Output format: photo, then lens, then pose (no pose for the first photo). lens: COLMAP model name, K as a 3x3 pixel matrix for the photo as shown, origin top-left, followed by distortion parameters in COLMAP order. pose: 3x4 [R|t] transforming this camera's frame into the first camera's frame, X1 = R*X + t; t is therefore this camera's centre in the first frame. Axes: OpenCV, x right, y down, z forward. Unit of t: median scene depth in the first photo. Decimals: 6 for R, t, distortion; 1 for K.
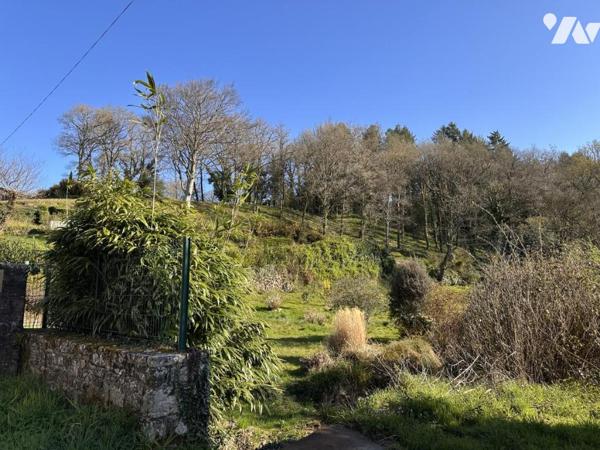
lens RADIAL K [[415.5, 0, 298.5], [0, 415.5, 228.6], [0, 0, 1]] dist [0.105533, -0.125956]
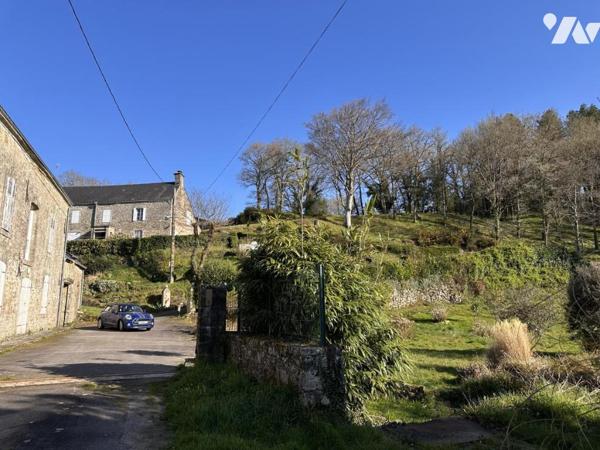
lens RADIAL K [[415.4, 0, 298.9], [0, 415.4, 222.8], [0, 0, 1]] dist [0.095839, -0.128134]
pose [[0.923539, -0.084593, -0.374057, 0.014122], [0.069684, 0.996148, -0.053231, -0.003490], [0.377120, 0.023095, 0.925877, -0.022946]]
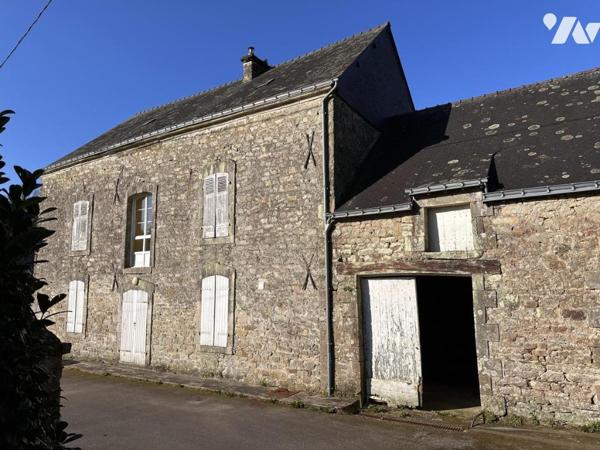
lens RADIAL K [[415.4, 0, 298.9], [0, 415.4, 222.8], [0, 0, 1]] dist [0.095839, -0.128134]
pose [[-0.964633, -0.030824, -0.261788, -0.460035], [0.048366, 0.955582, -0.290731, 0.064415], [0.259121, -0.293110, -0.920295, 0.647694]]
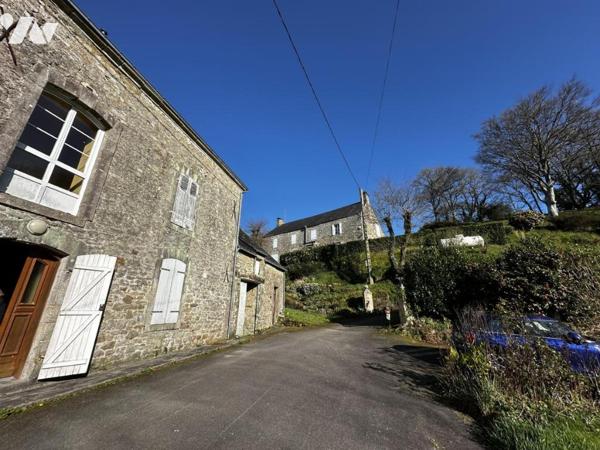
lens RADIAL K [[237.9, 0, 302.3], [0, 237.9, 223.6], [0, 0, 1]] dist [0.002341, 0.000160]
pose [[0.571674, -0.279476, -0.771416, -0.268435], [0.125828, 0.958940, -0.254167, 0.045385], [0.810775, 0.048235, 0.583367, 0.319985]]
